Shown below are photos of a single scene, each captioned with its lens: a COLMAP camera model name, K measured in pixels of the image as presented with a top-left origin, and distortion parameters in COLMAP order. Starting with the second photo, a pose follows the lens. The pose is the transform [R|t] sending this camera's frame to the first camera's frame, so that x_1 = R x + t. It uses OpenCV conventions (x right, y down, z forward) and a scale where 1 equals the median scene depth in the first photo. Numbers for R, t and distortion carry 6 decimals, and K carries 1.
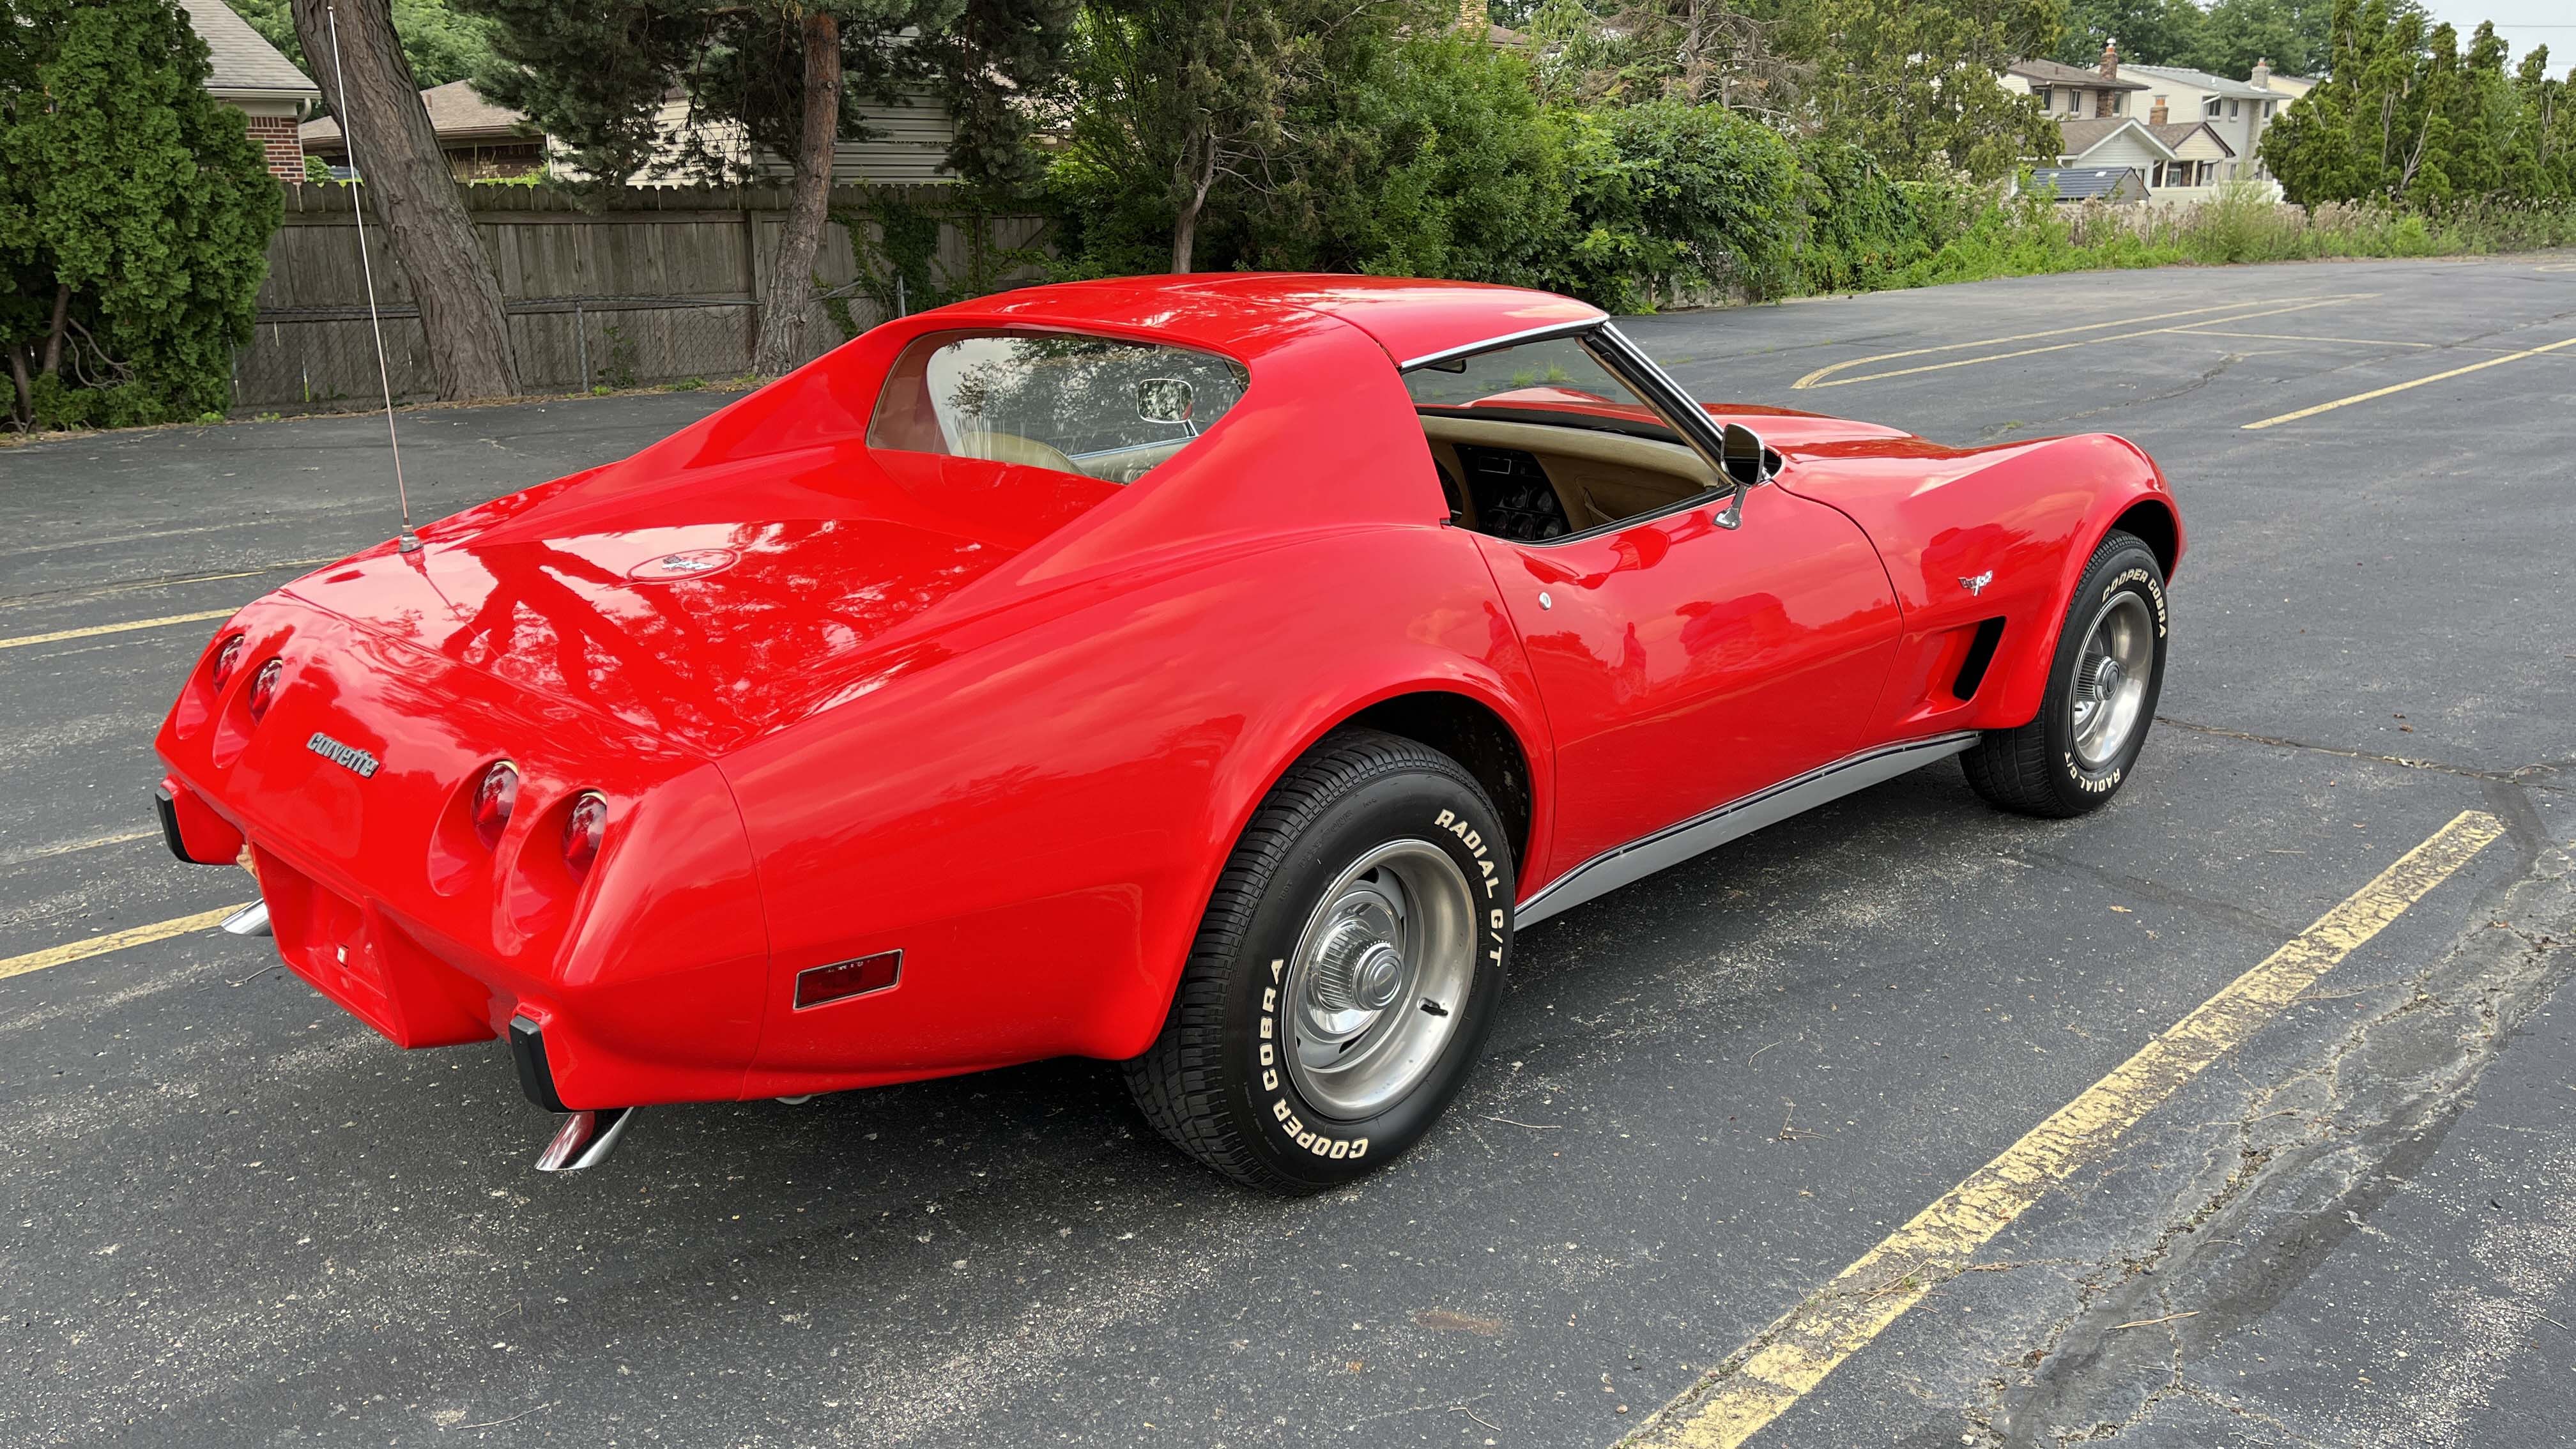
lens RADIAL K [[1941.2, 0, 1288.0], [0, 1941.2, 724.5], [0, 0, 1]] dist [0.062104, -0.063762]
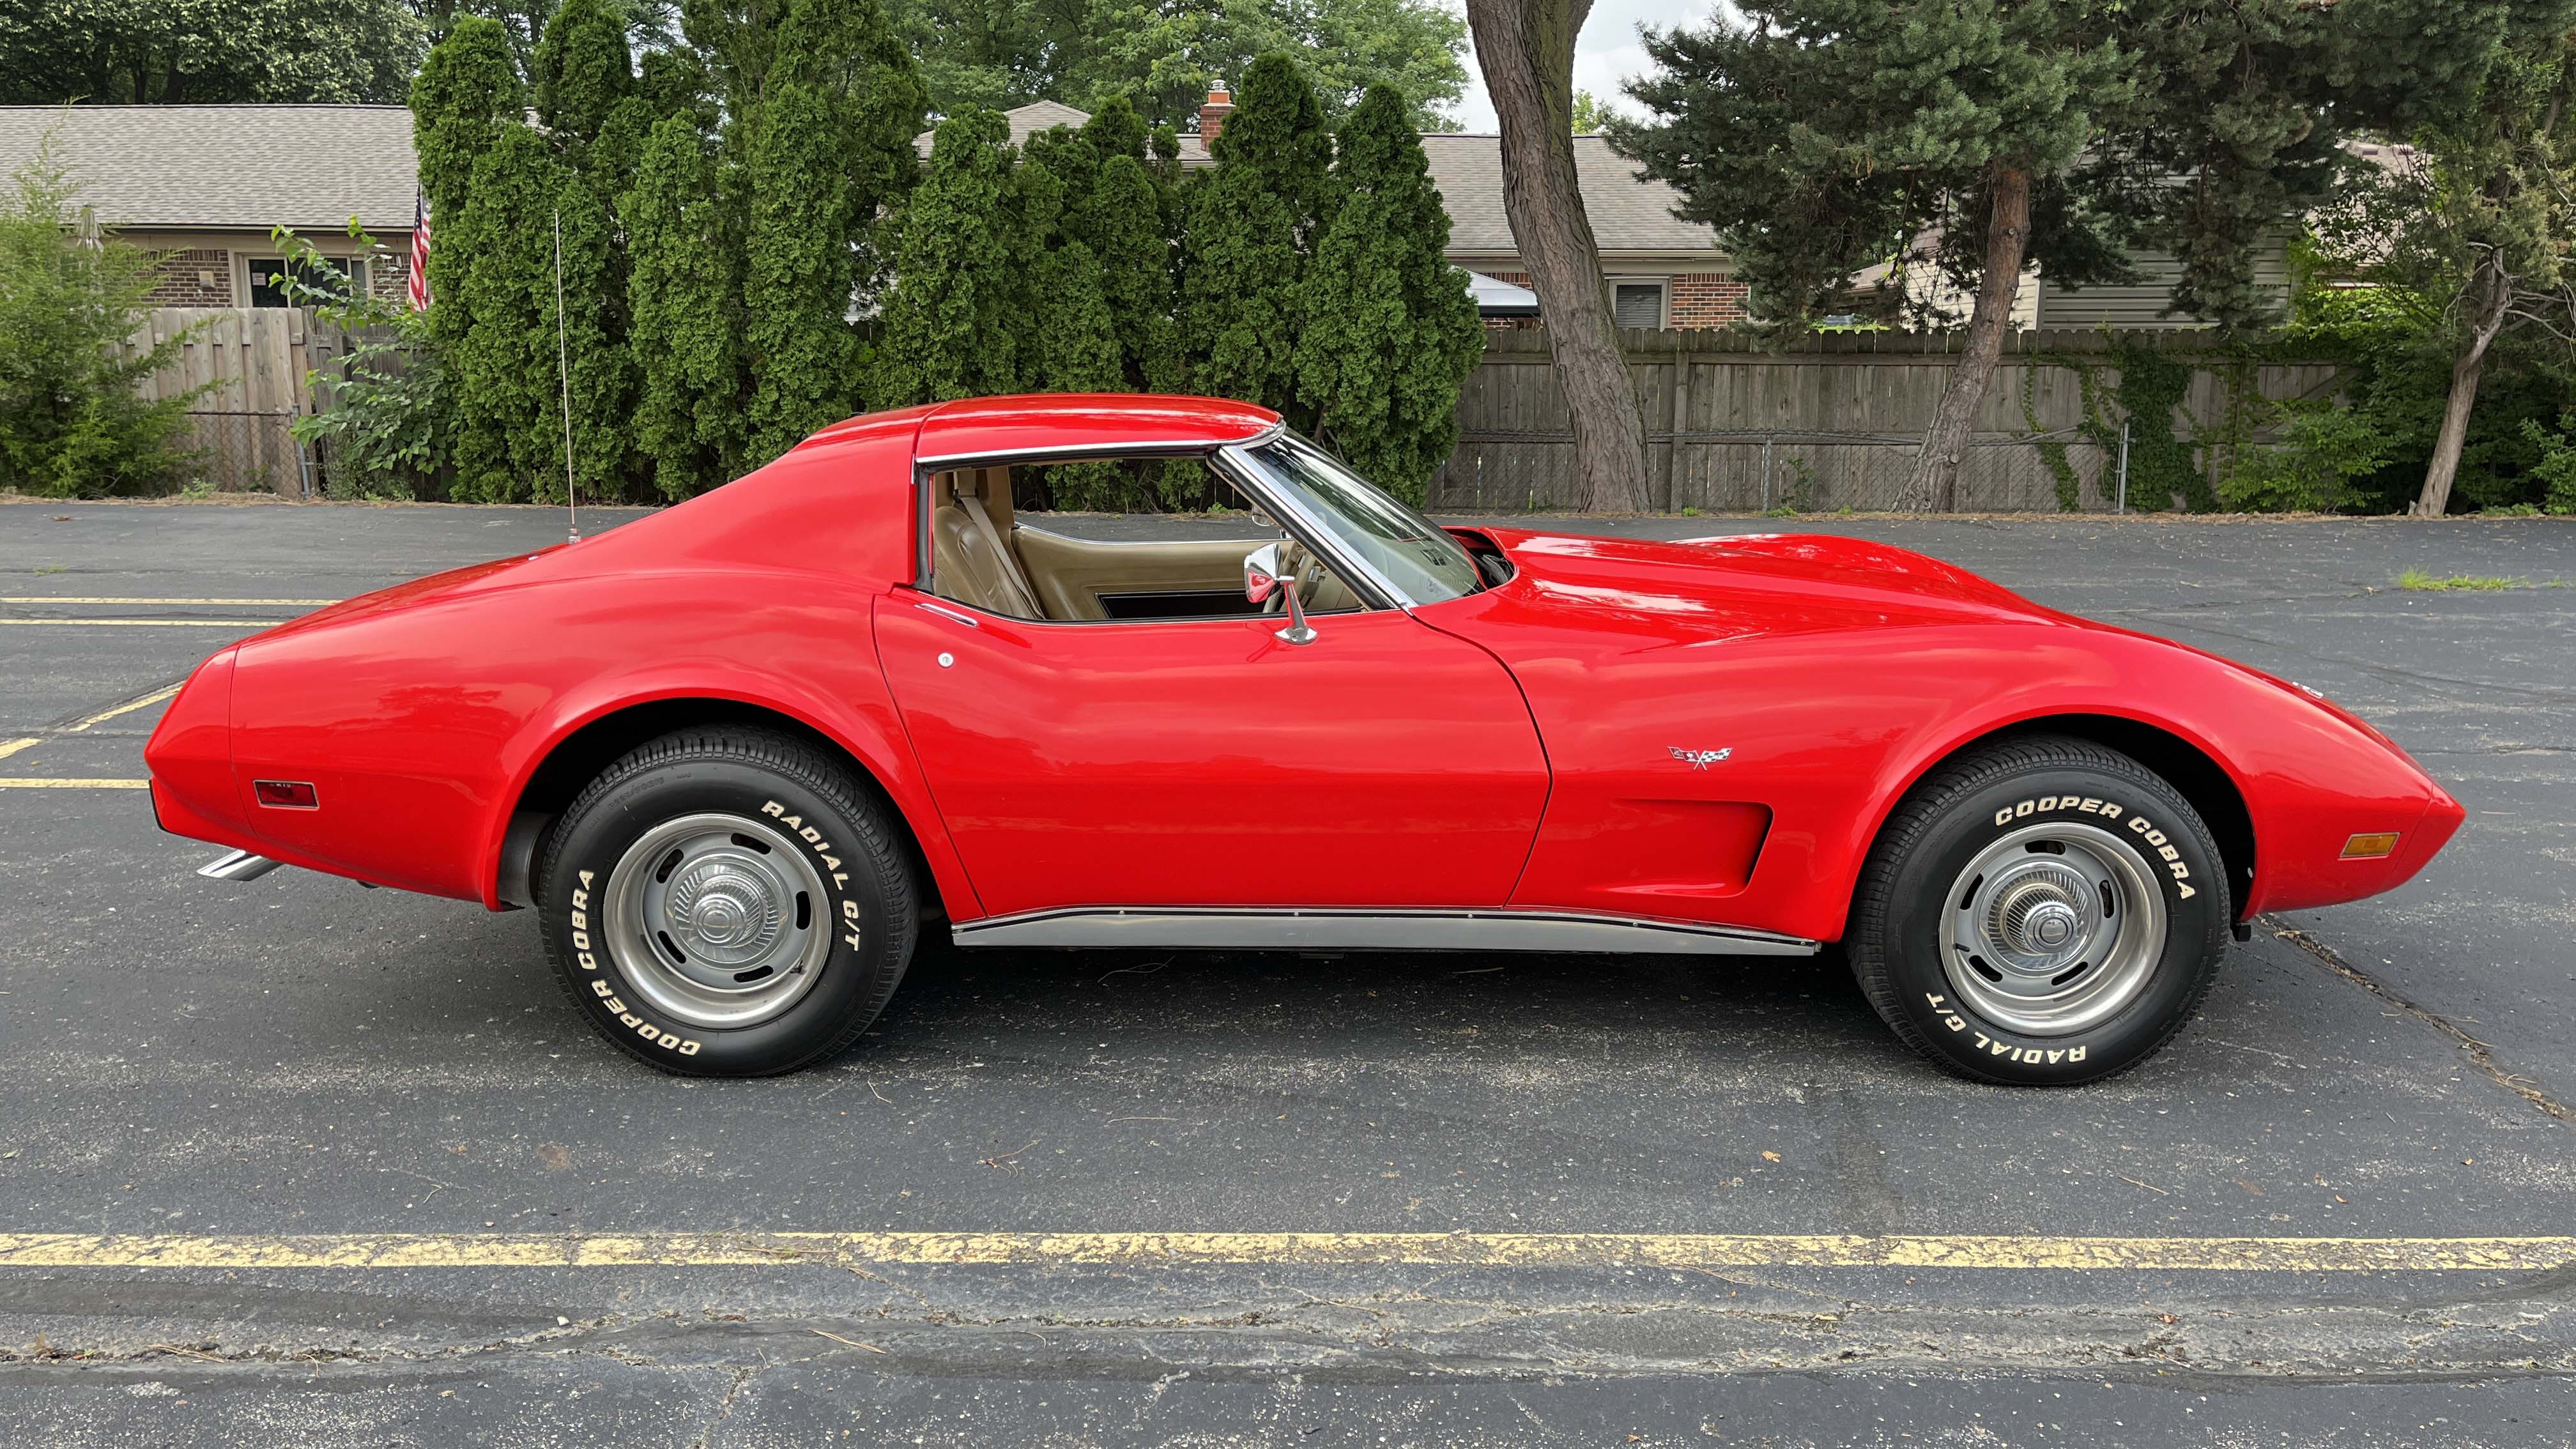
lens RADIAL K [[1941.2, 0, 1288.0], [0, 1941.2, 724.5], [0, 0, 1]] dist [0.062104, -0.063762]
pose [[0.713104, 0.147164, -0.685439, 0.282626], [-0.195463, 0.980685, 0.007202, -0.019113], [0.673259, 0.128842, 0.728095, 0.070995]]
